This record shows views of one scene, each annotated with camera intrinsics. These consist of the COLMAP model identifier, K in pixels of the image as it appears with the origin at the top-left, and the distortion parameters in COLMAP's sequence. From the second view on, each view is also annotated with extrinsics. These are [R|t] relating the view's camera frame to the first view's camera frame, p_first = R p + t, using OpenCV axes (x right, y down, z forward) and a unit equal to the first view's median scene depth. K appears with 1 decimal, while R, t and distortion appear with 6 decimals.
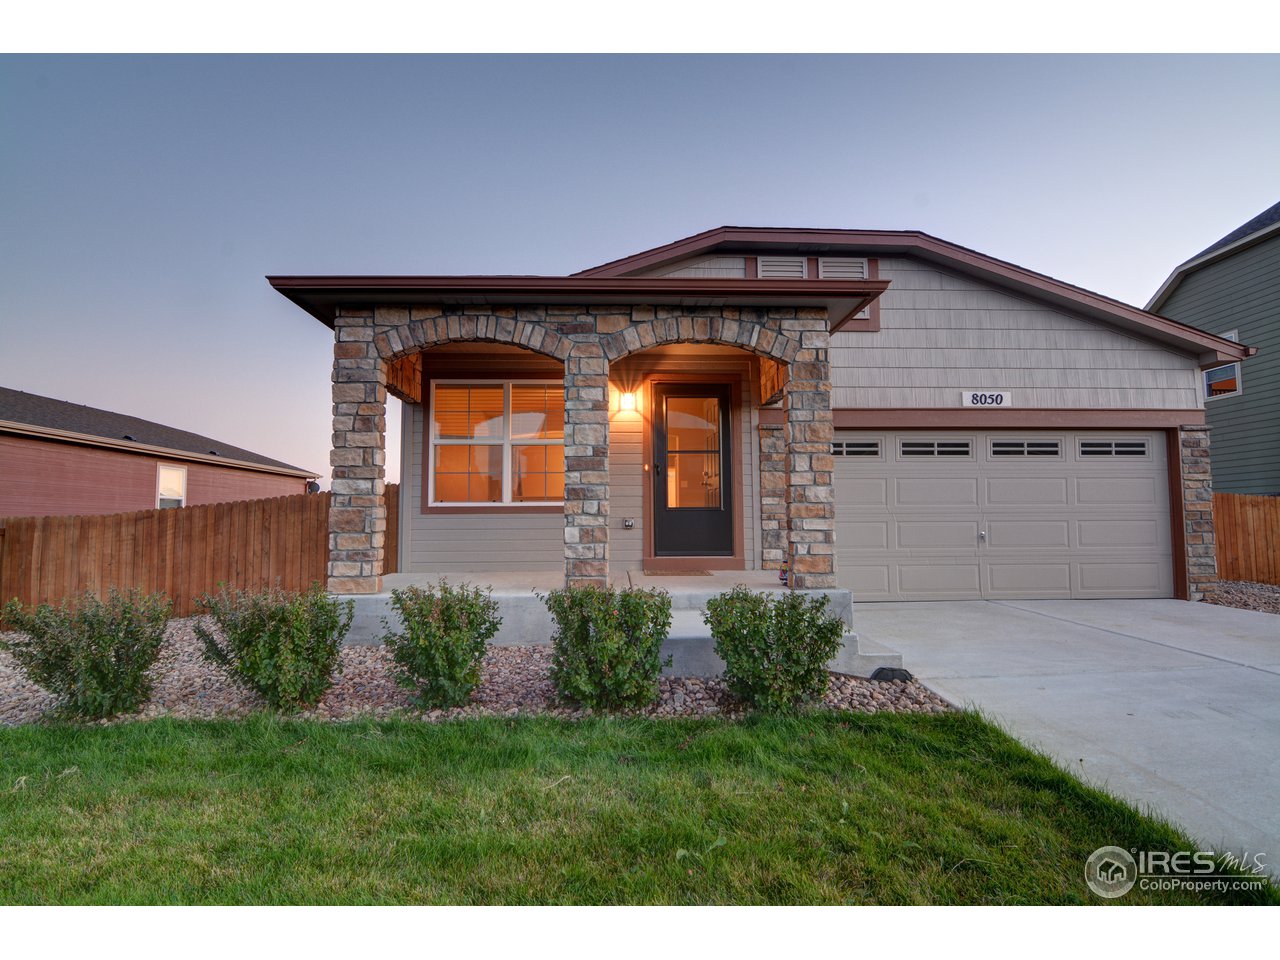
lens RADIAL K [[620.3, 0, 632.7], [0, 620.3, 481.7], [0, 0, 1]] dist [-0.014666, -0.004373]
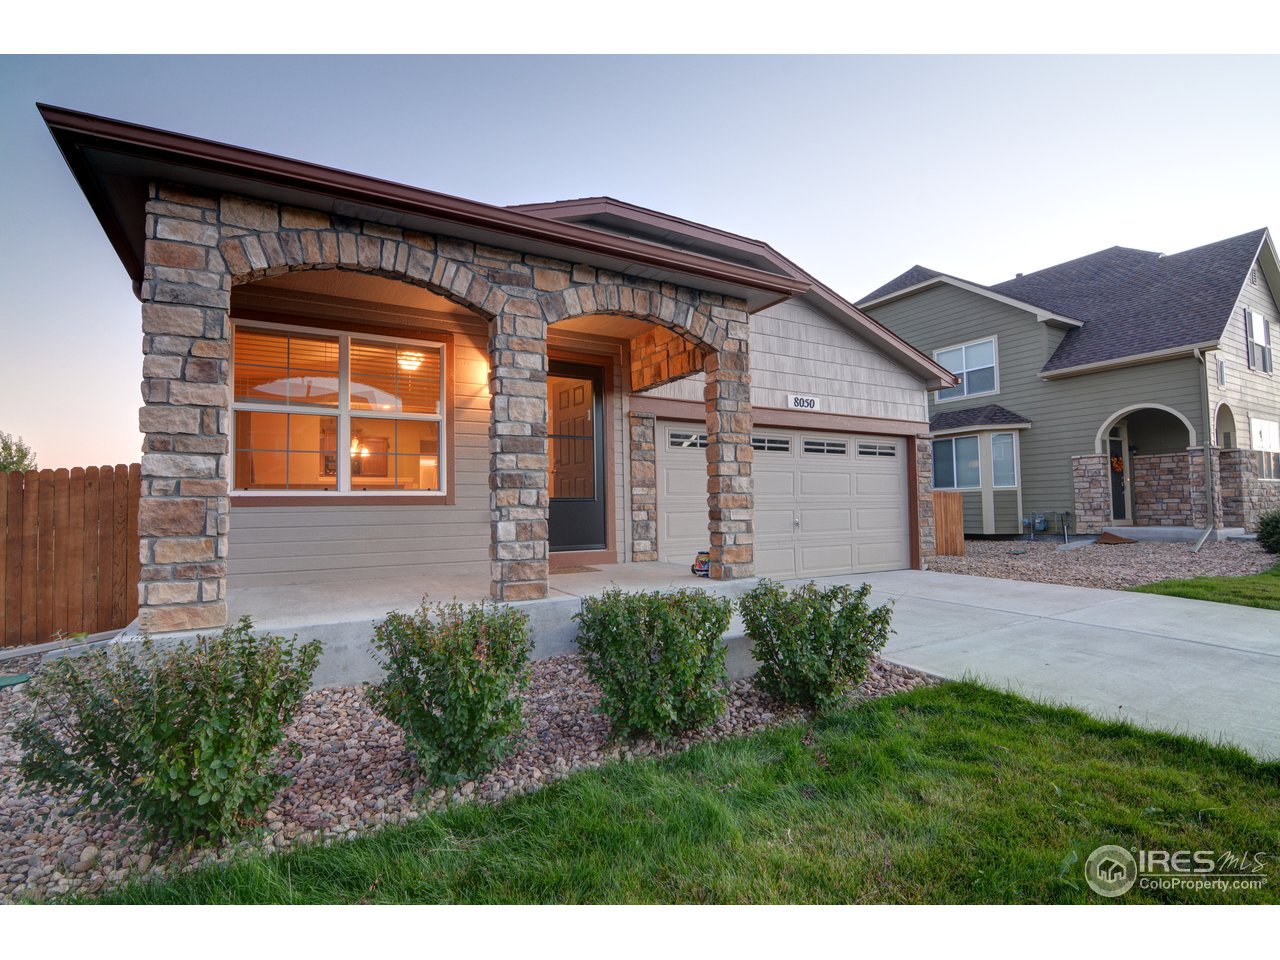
lens RADIAL K [[620.3, 0, 644.4], [0, 620.3, 483.5], [0, 0, 1]] dist [-0.014666, -0.004373]
pose [[0.876447, 0.011393, 0.481364, -0.325384], [-0.020357, 0.999703, 0.013405, 0.008090], [-0.481068, -0.021547, 0.876418, 0.192989]]
